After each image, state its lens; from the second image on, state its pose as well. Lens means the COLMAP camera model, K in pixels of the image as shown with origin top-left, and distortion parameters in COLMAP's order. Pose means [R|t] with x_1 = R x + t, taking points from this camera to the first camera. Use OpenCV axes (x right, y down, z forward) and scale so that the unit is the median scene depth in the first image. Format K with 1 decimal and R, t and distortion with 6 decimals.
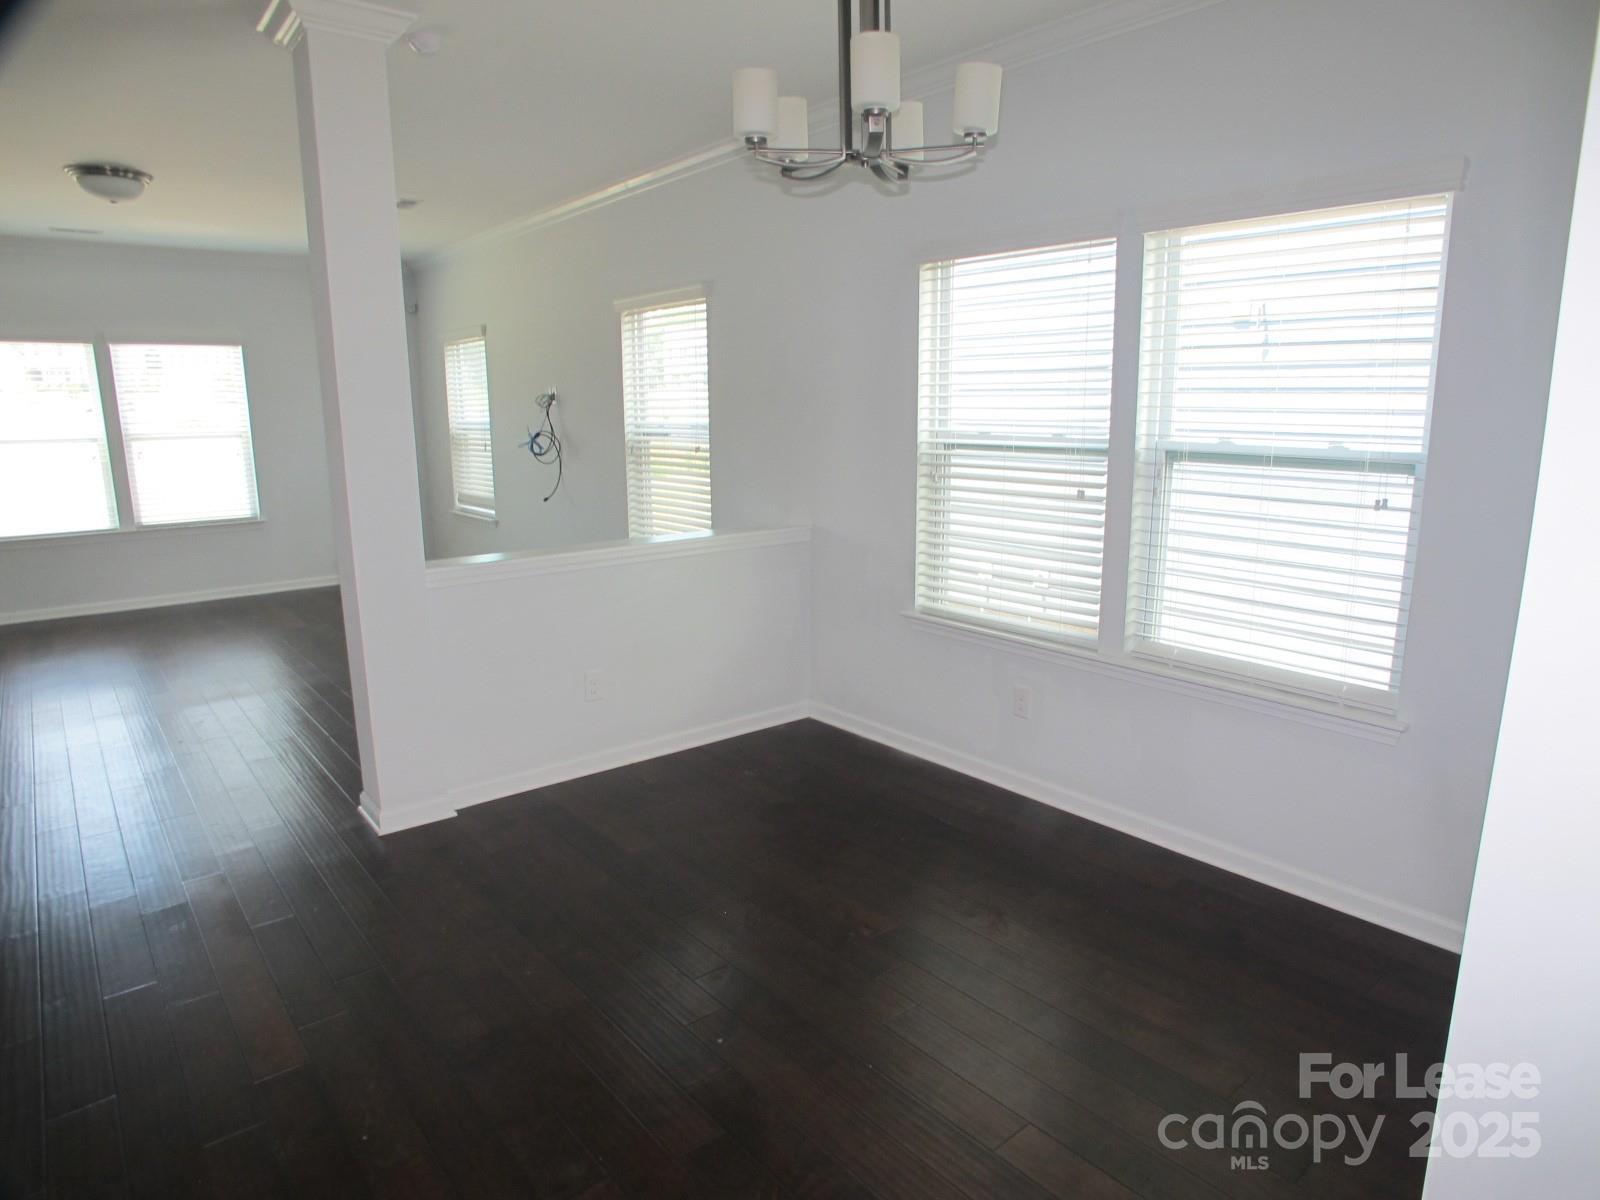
lens RADIAL K [[963.7, 0, 806.0], [0, 963.7, 610.7], [0, 0, 1]] dist [-0.074934, 0.015466]
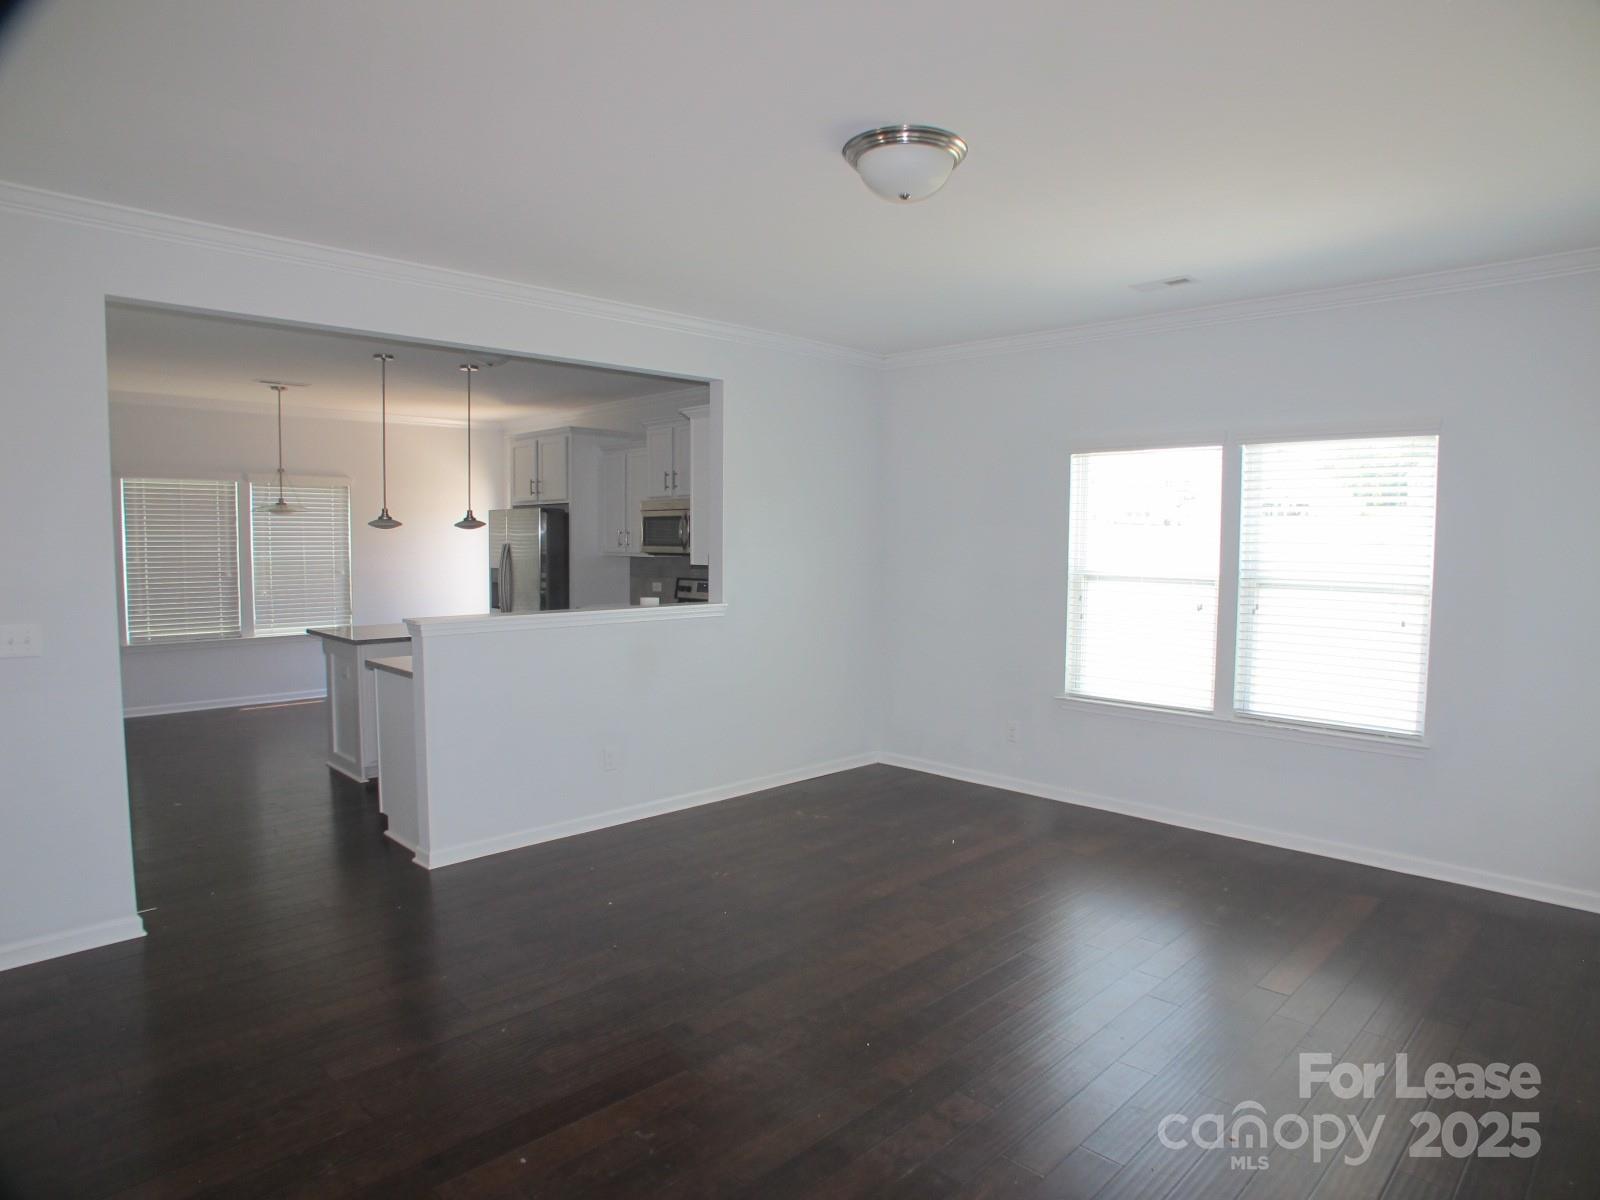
lens RADIAL K [[963.7, 0, 787.8], [0, 963.7, 604.1], [0, 0, 1]] dist [-0.074934, 0.015466]
pose [[0.113362, 0.073892, -0.990802, -0.141940], [-0.211885, 0.976088, 0.048552, -0.203497], [0.970698, 0.204432, 0.126308, 0.901475]]
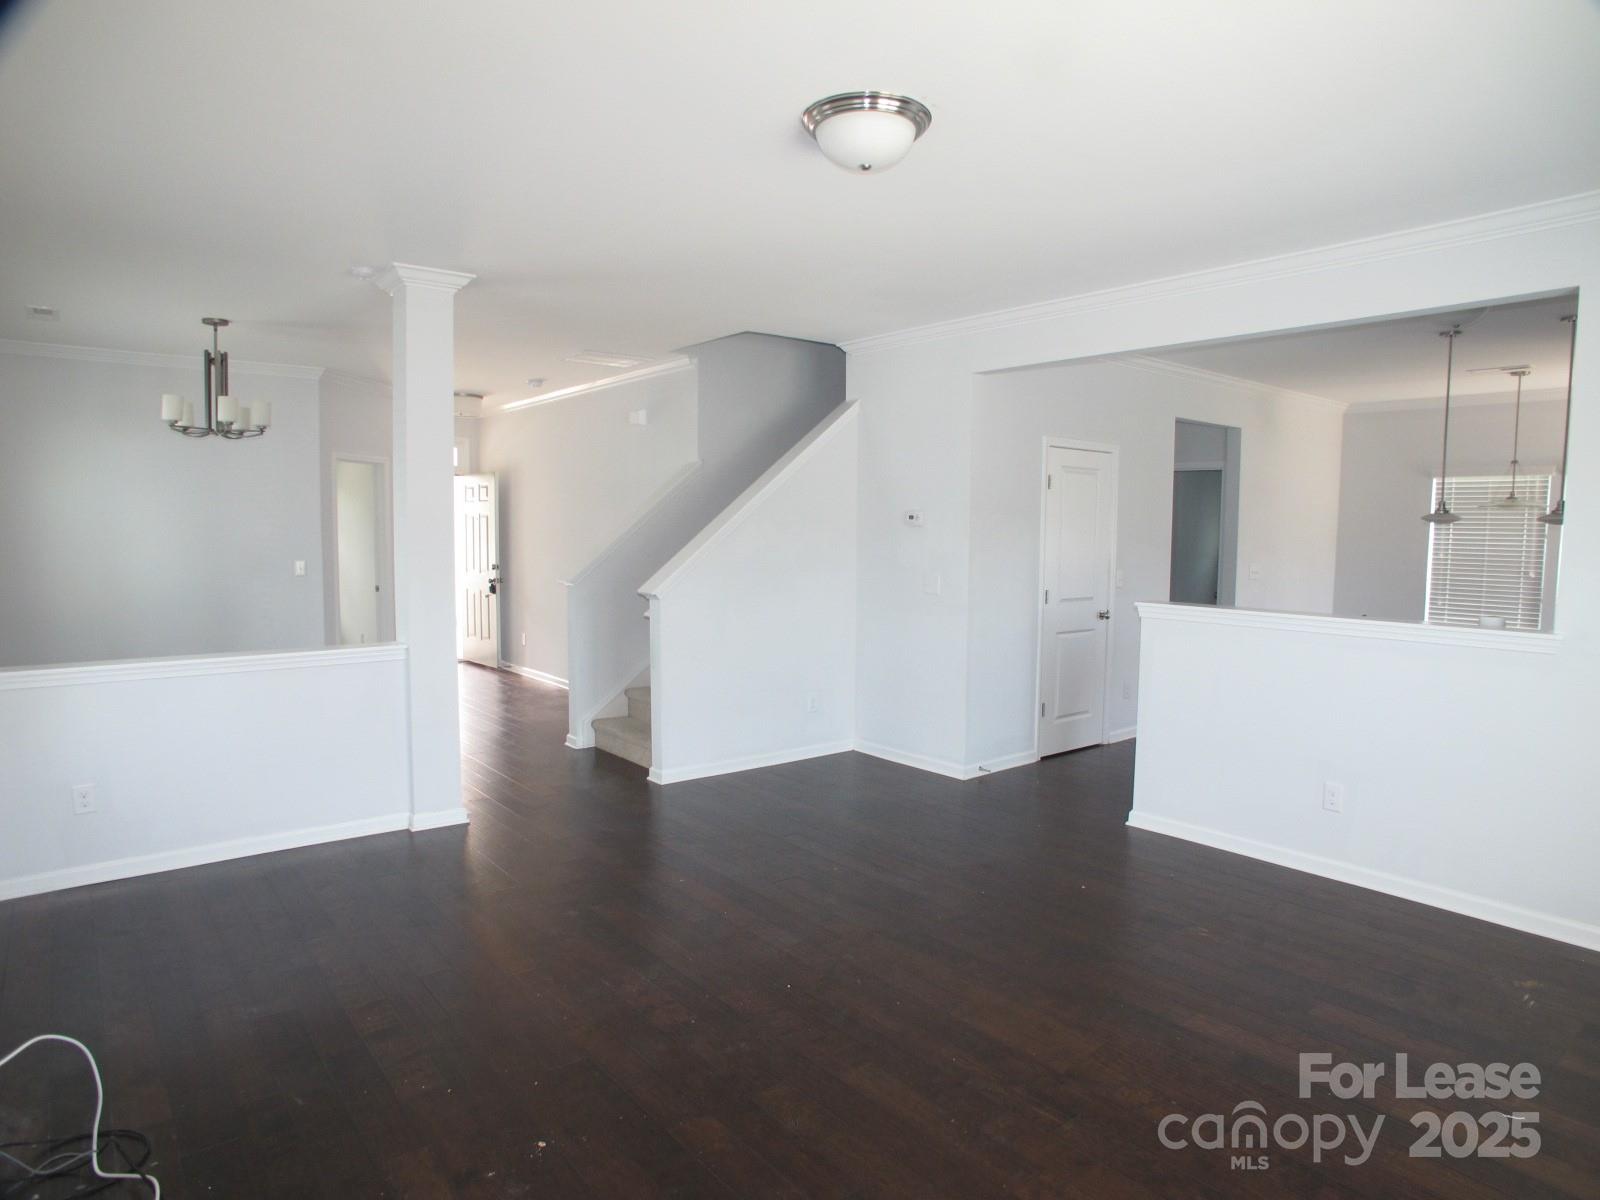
lens RADIAL K [[963.7, 0, 801.6], [0, 963.7, 601.7], [0, 0, 1]] dist [-0.074934, 0.015466]
pose [[-0.999907, -0.002325, 0.013424, -0.756692], [0.001586, 0.958757, 0.284222, -0.374037], [-0.013532, 0.284217, -0.958664, 1.712254]]
